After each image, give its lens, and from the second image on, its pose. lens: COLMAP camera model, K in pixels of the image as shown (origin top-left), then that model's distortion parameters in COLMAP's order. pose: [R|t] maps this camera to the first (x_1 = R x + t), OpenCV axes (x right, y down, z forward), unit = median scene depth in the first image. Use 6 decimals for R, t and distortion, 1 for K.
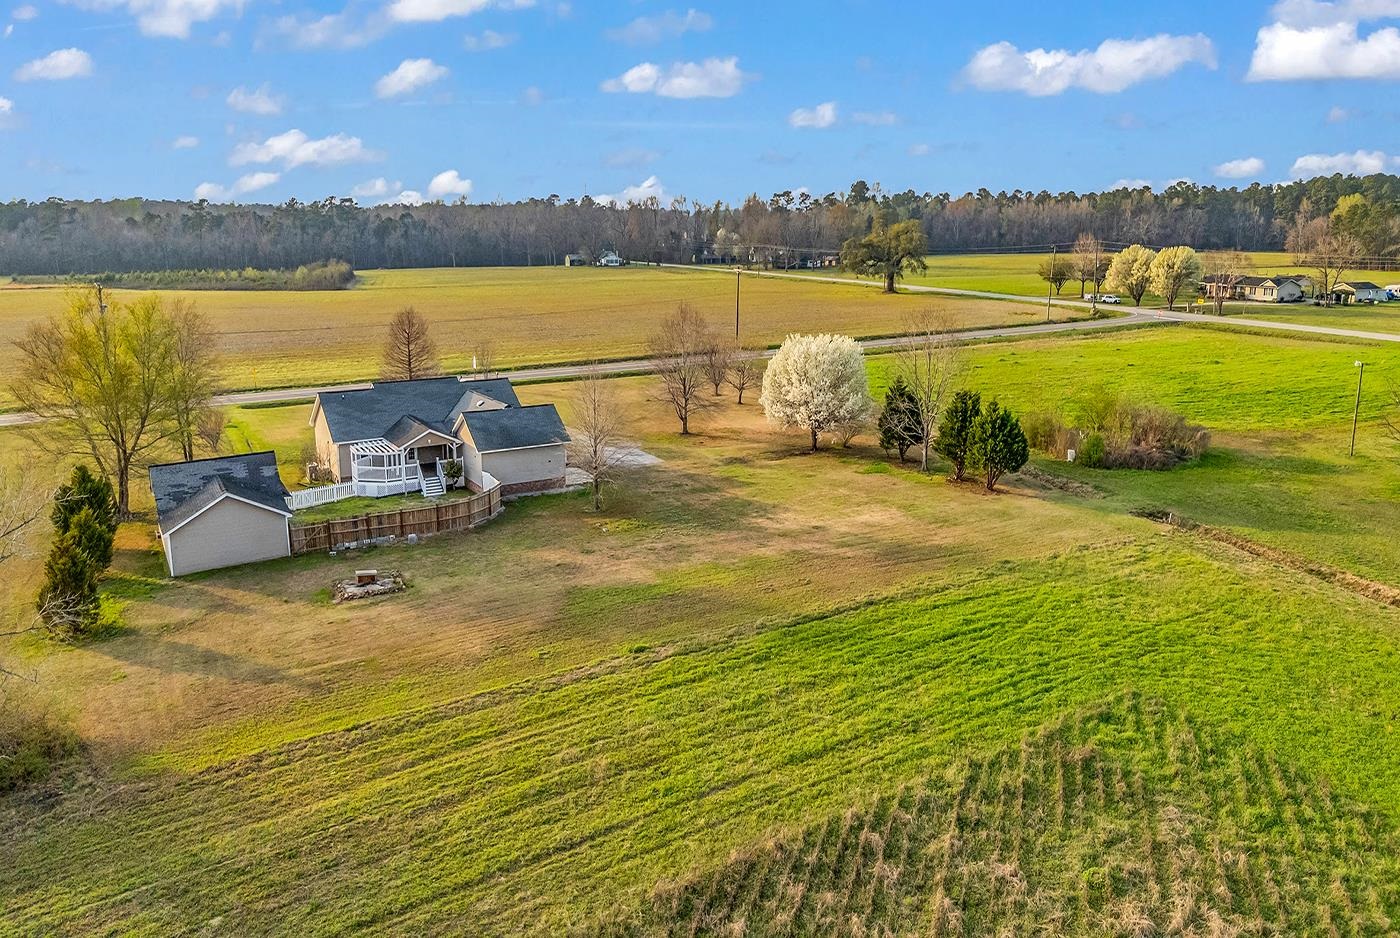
lens RADIAL K [[1011.5, 0, 700.0], [0, 1011.5, 469.0], [0, 0, 1]] dist [0.073419, -0.072775]
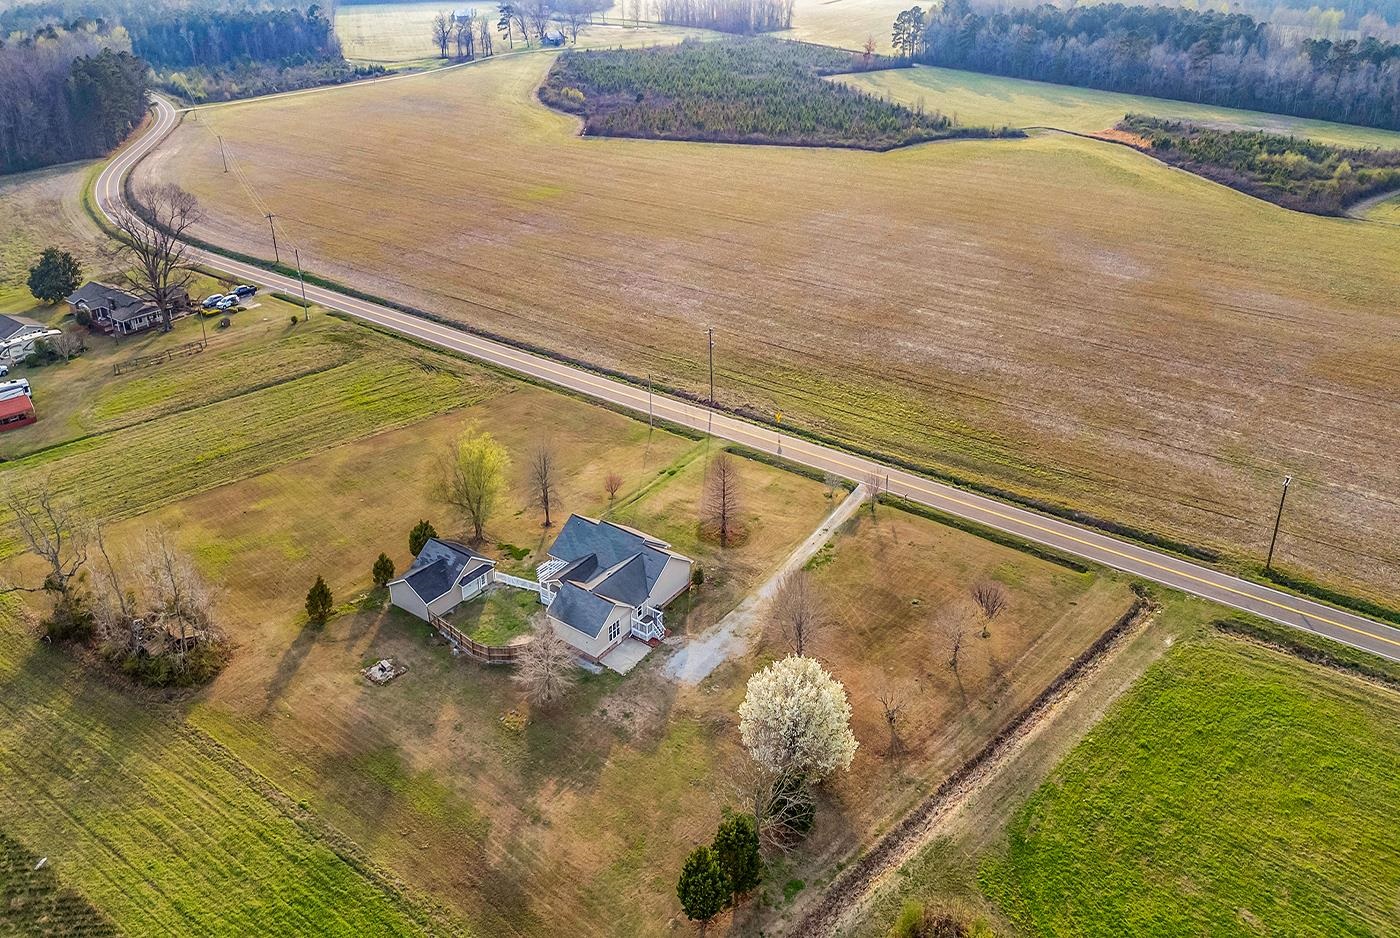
lens RADIAL K [[964.9, 0, 708.0], [0, 964.9, 472.2], [0, 0, 1]] dist [0.063049, -0.056356]
pose [[0.398153, 0.460374, -0.793429, 1.049115], [-0.224683, 0.887540, 0.402232, -0.955652], [0.889377, 0.018120, 0.456815, 0.620679]]
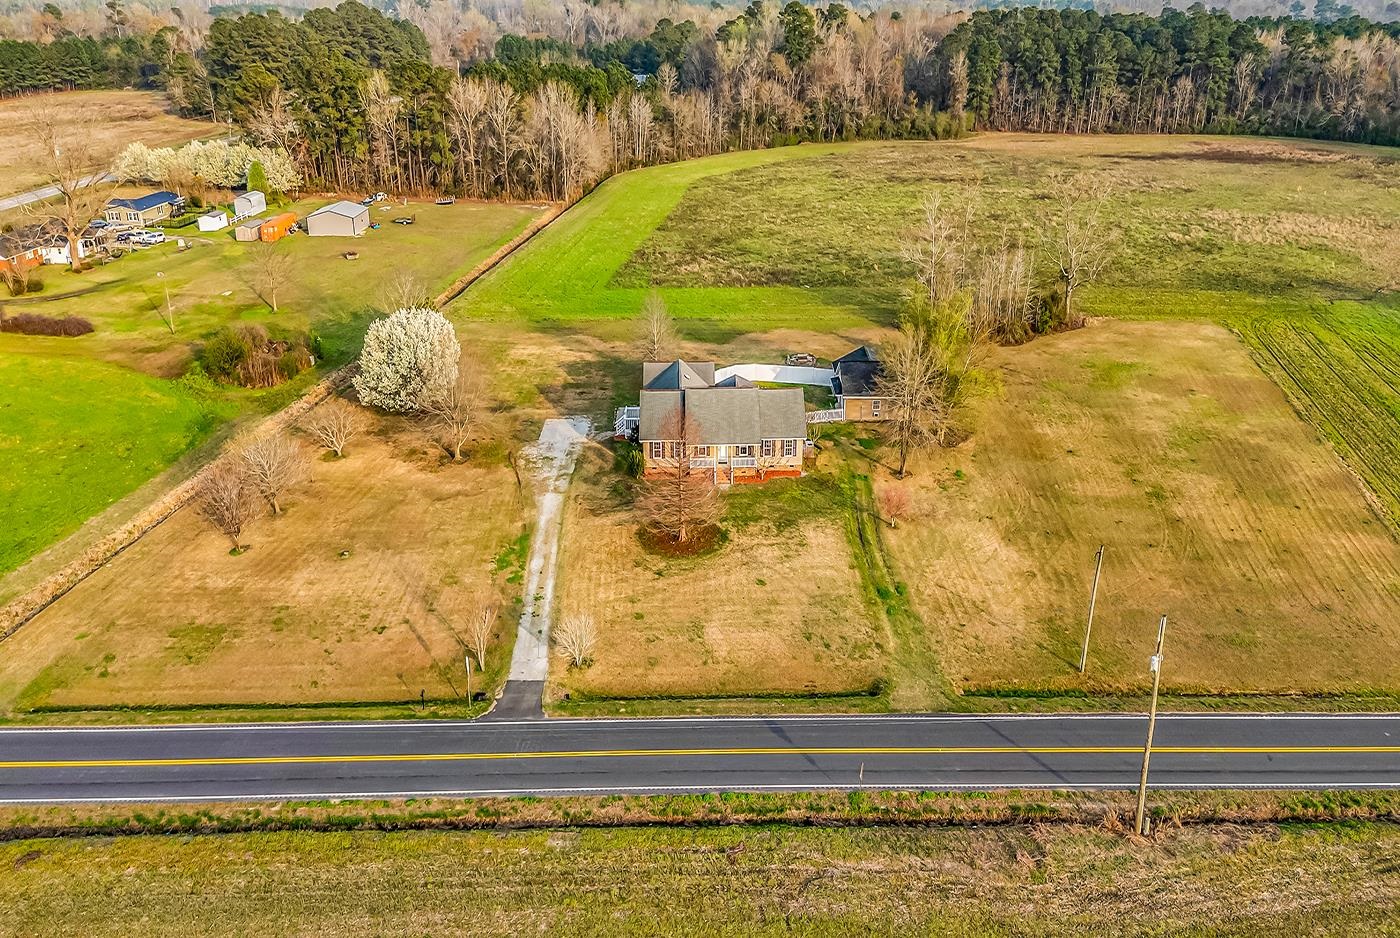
lens RADIAL K [[1011.5, 0, 700.0], [0, 1011.5, 469.0], [0, 0, 1]] dist [0.073419, -0.072775]
pose [[-0.865784, -0.212828, 0.452904, -1.016450], [0.128363, 0.780318, 0.612068, -0.913562], [-0.483674, 0.588055, -0.648268, 2.311076]]
